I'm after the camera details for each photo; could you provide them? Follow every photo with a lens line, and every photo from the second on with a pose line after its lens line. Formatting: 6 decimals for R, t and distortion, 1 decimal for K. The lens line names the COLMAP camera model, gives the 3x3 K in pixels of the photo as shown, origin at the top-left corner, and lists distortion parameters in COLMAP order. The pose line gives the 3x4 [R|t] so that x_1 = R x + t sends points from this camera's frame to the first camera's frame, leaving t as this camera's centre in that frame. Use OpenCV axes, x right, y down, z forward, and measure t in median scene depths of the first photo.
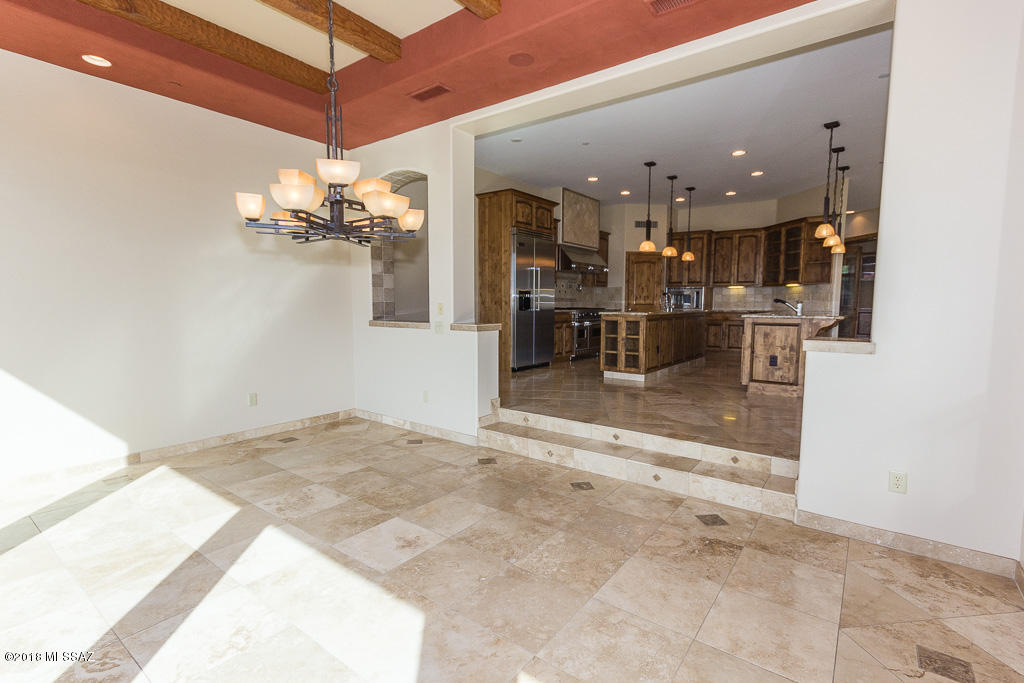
lens RADIAL K [[469.9, 0, 517.2], [0, 469.9, 341.3], [0, 0, 1]] dist [0.004542, 0.000711]
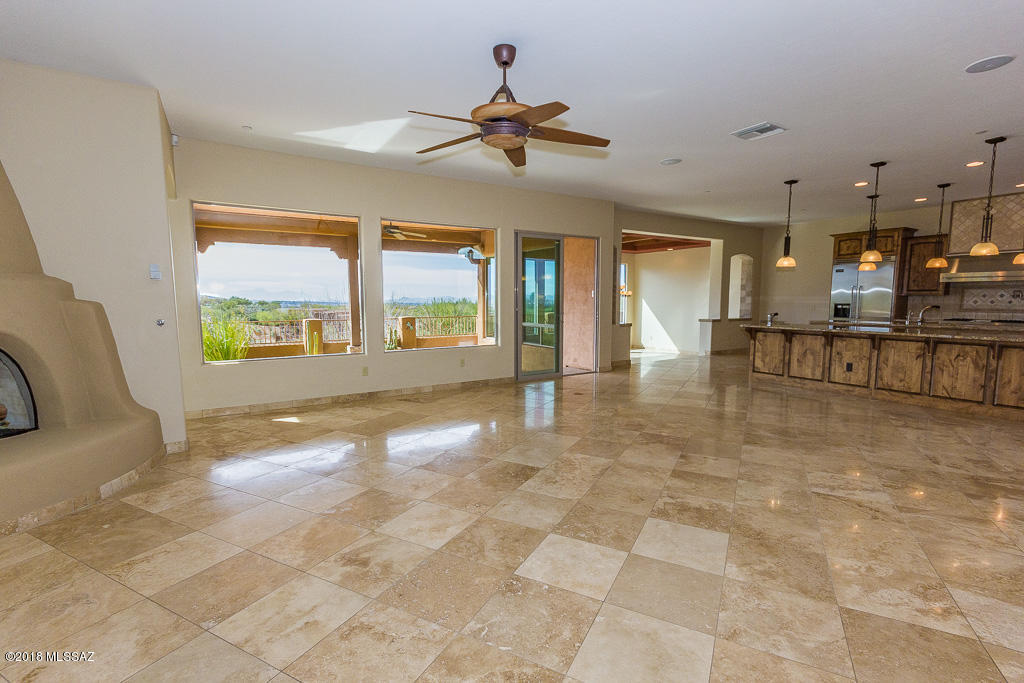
lens RADIAL K [[469.9, 0, 513.5], [0, 469.9, 350.9], [0, 0, 1]] dist [0.004542, 0.000711]
pose [[-0.361510, 0.102309, -0.926738, 1.395339], [-0.077704, 0.987197, 0.139295, -0.072873], [0.929125, 0.122368, -0.348932, 0.499994]]
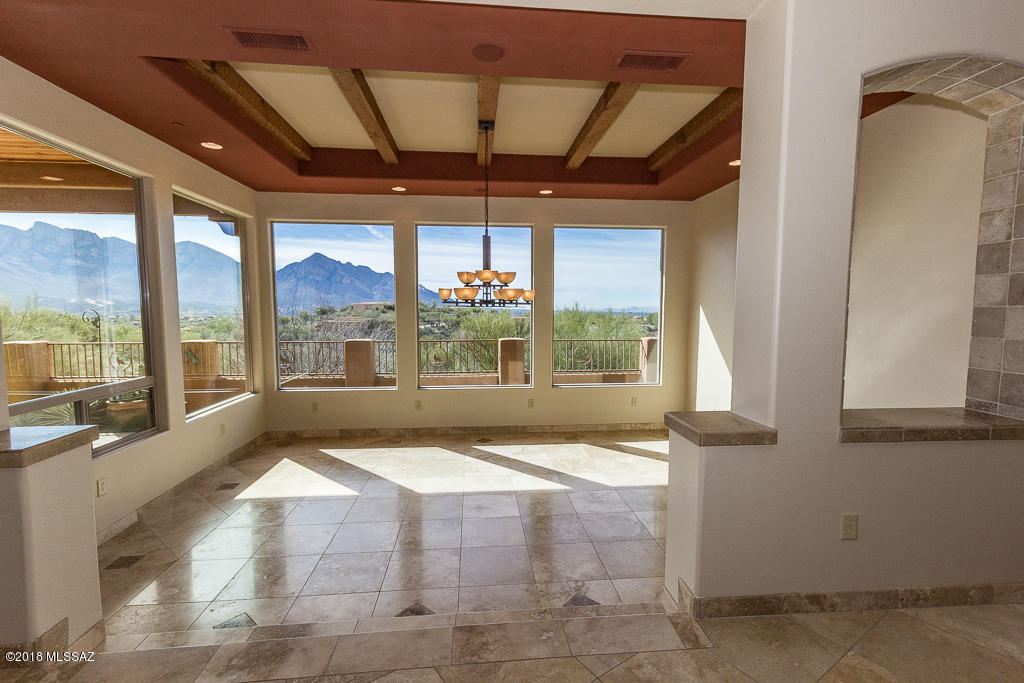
lens RADIAL K [[469.9, 0, 518.8], [0, 469.9, 346.4], [0, 0, 1]] dist [0.004542, 0.000711]
pose [[-0.737404, 0.049892, -0.673606, 0.202778], [-0.062265, 0.988001, 0.141341, -0.089741], [0.672575, 0.146168, -0.725450, 0.650028]]
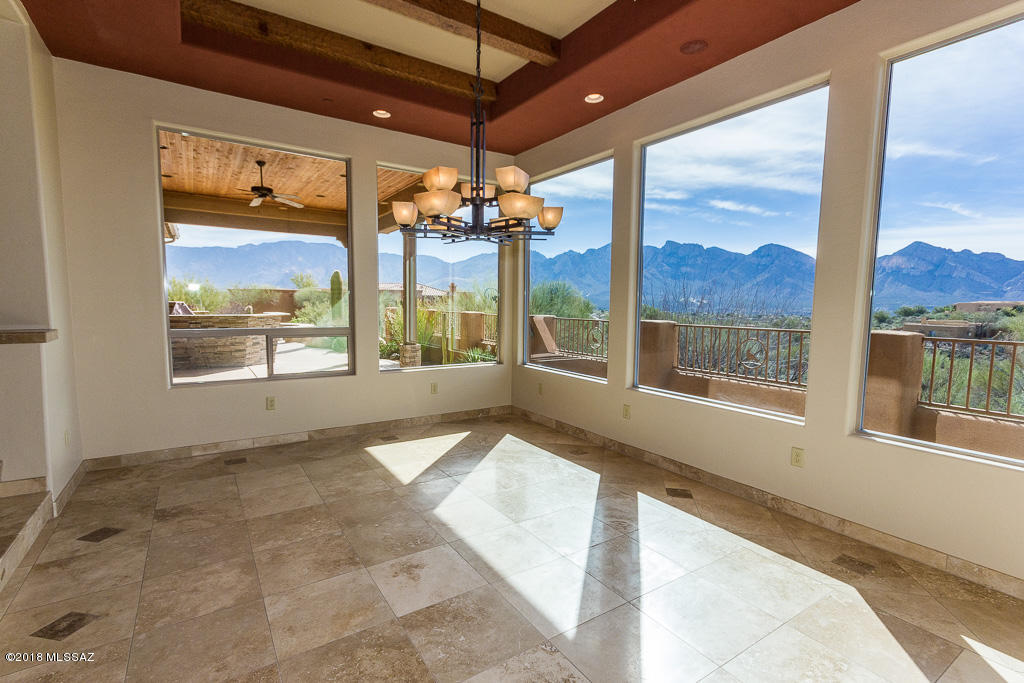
lens RADIAL K [[482.8, 0, 519.9], [0, 482.8, 343.7], [0, 0, 1]] dist [0.004867, 0.001606]
pose [[-0.942763, -0.046300, 0.330233, -0.223952], [0.009742, 0.986067, 0.166060, -0.045916], [-0.333321, 0.159772, -0.929177, 0.538377]]
